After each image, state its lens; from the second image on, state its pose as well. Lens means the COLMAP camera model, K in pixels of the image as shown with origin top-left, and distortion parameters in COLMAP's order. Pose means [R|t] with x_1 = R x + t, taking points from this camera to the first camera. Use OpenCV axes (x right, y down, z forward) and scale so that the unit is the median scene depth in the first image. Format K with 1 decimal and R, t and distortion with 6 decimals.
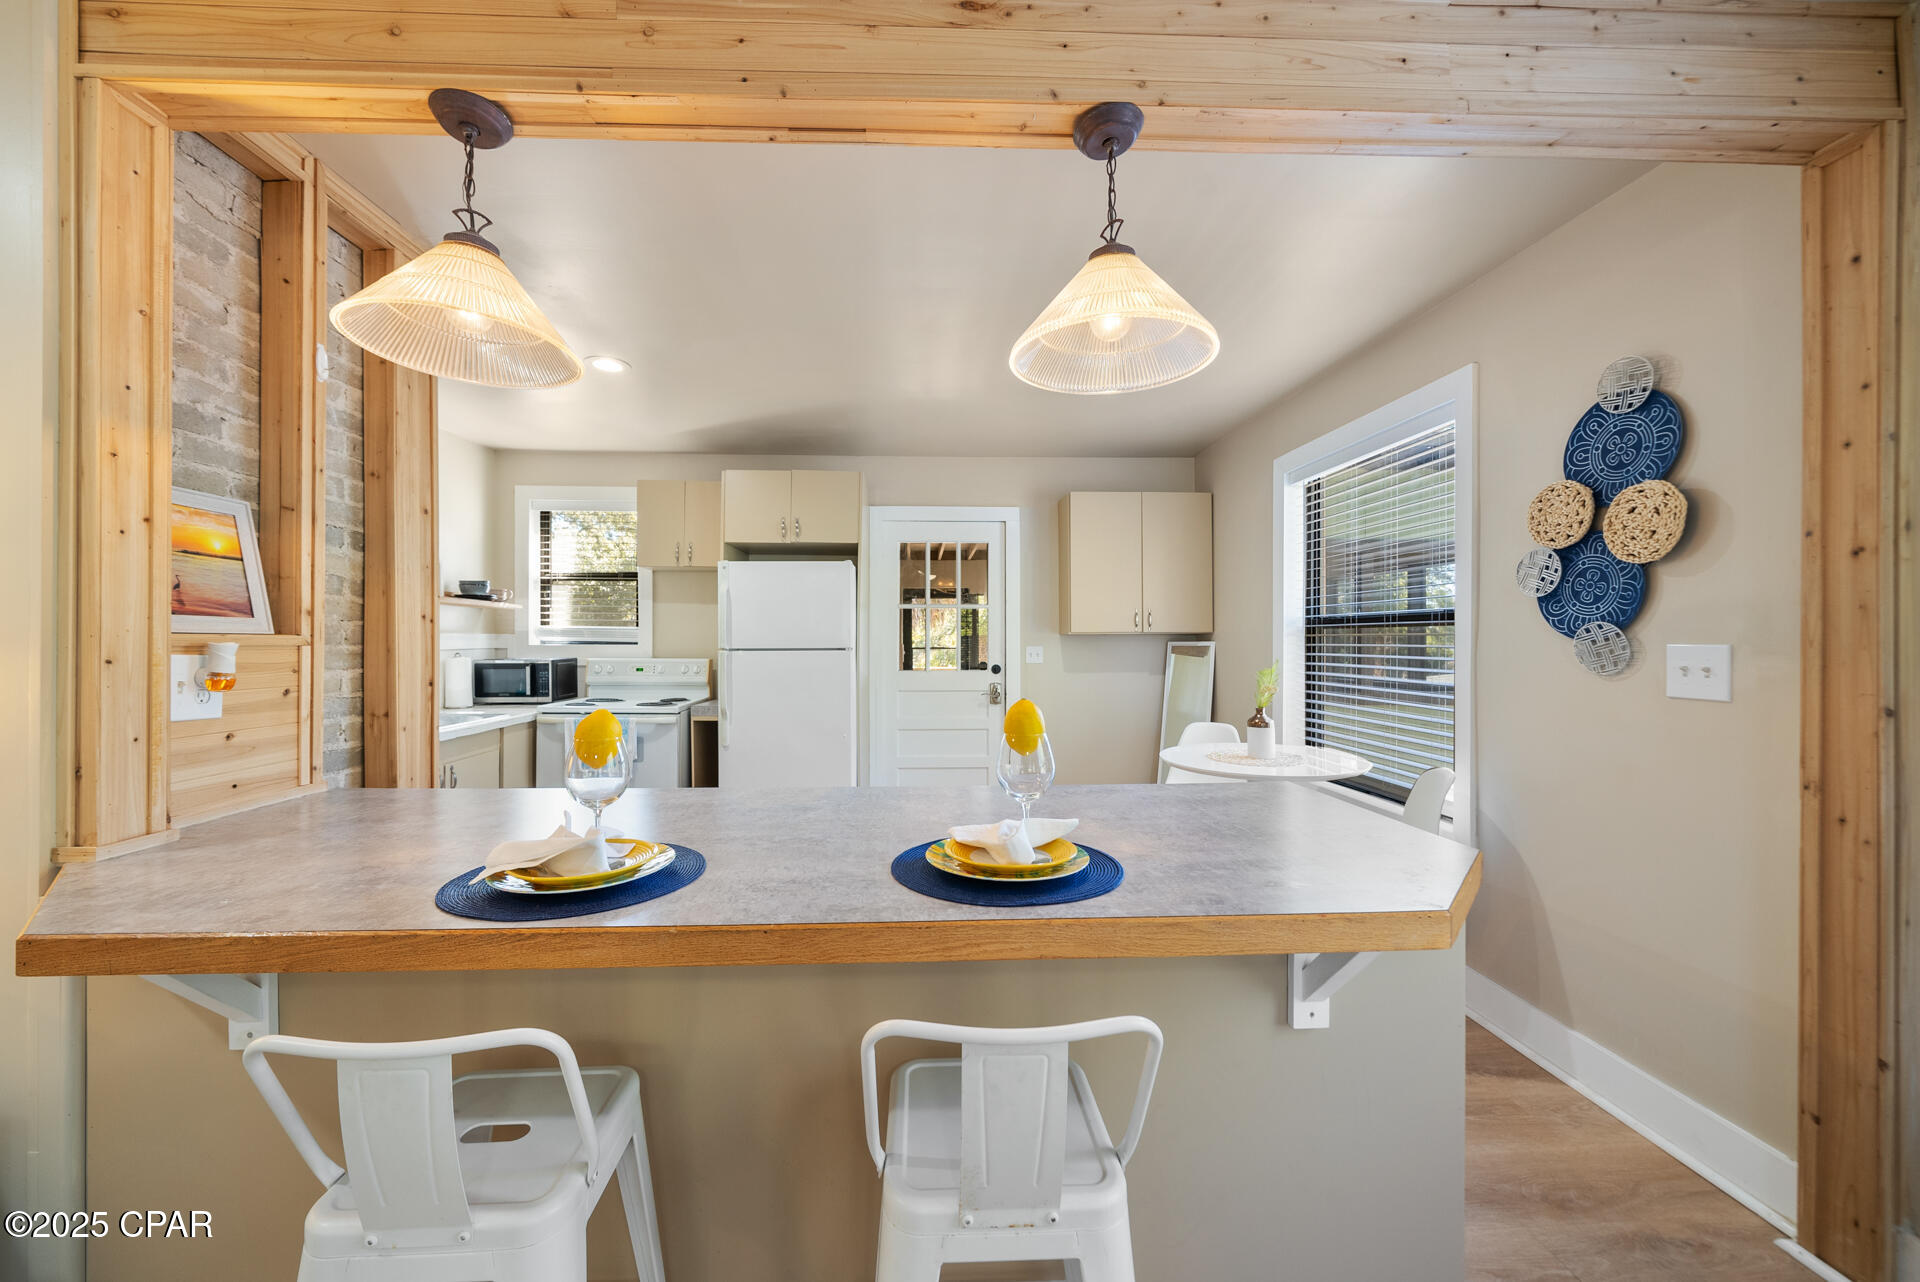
lens RADIAL K [[709.9, 0, 947.3], [0, 709.9, 637.3], [0, 0, 1]] dist [-0.000396, -0.000010]
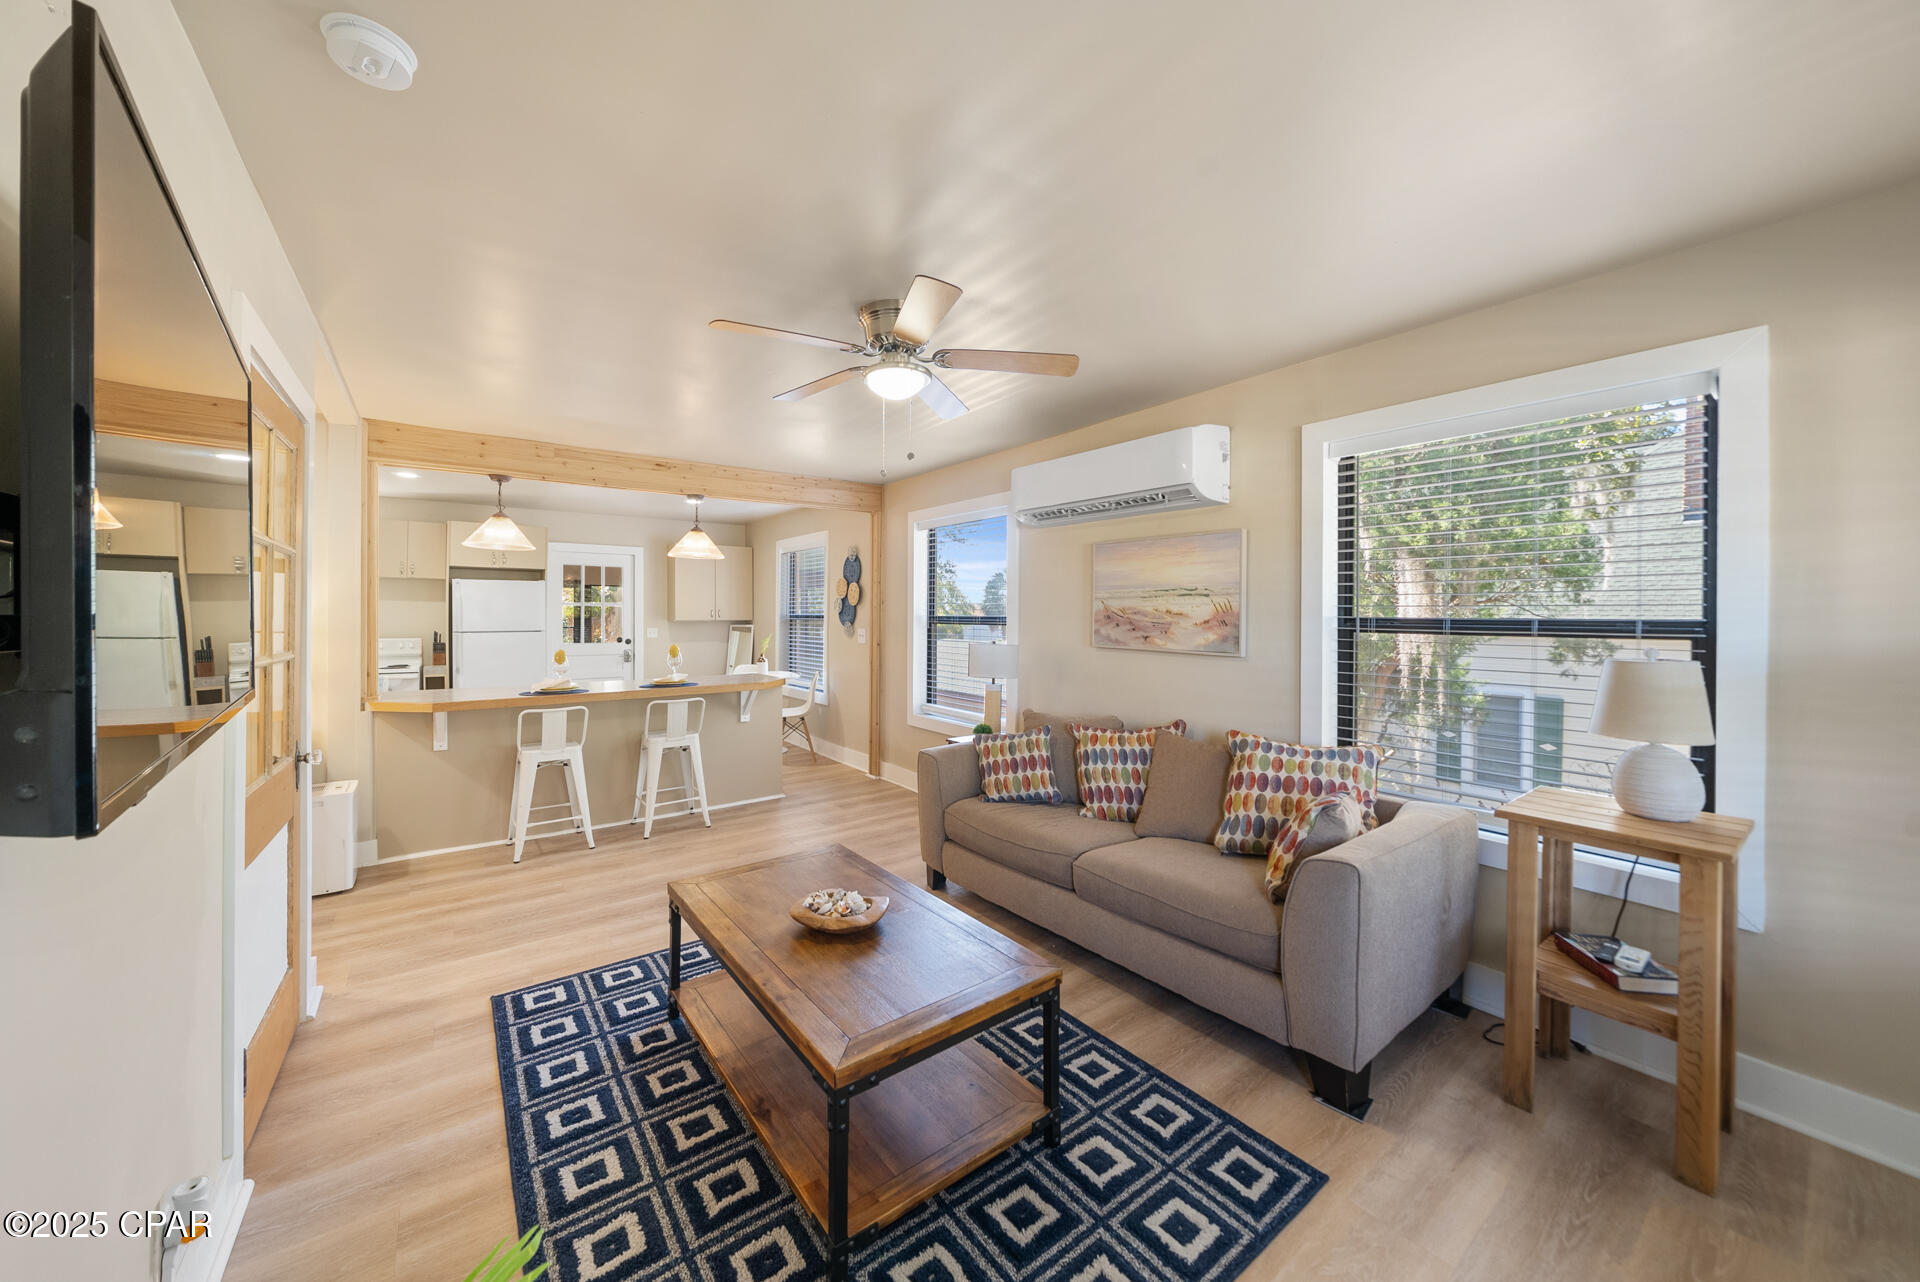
lens RADIAL K [[664.4, 0, 955.8], [0, 664.4, 615.1], [0, 0, 1]] dist [-0.009997, -0.000045]
pose [[0.829533, 0.002661, 0.558452, -0.205763], [-0.004141, 0.999990, 0.001386, -0.029571], [-0.558443, -0.003462, 0.829536, -0.933901]]
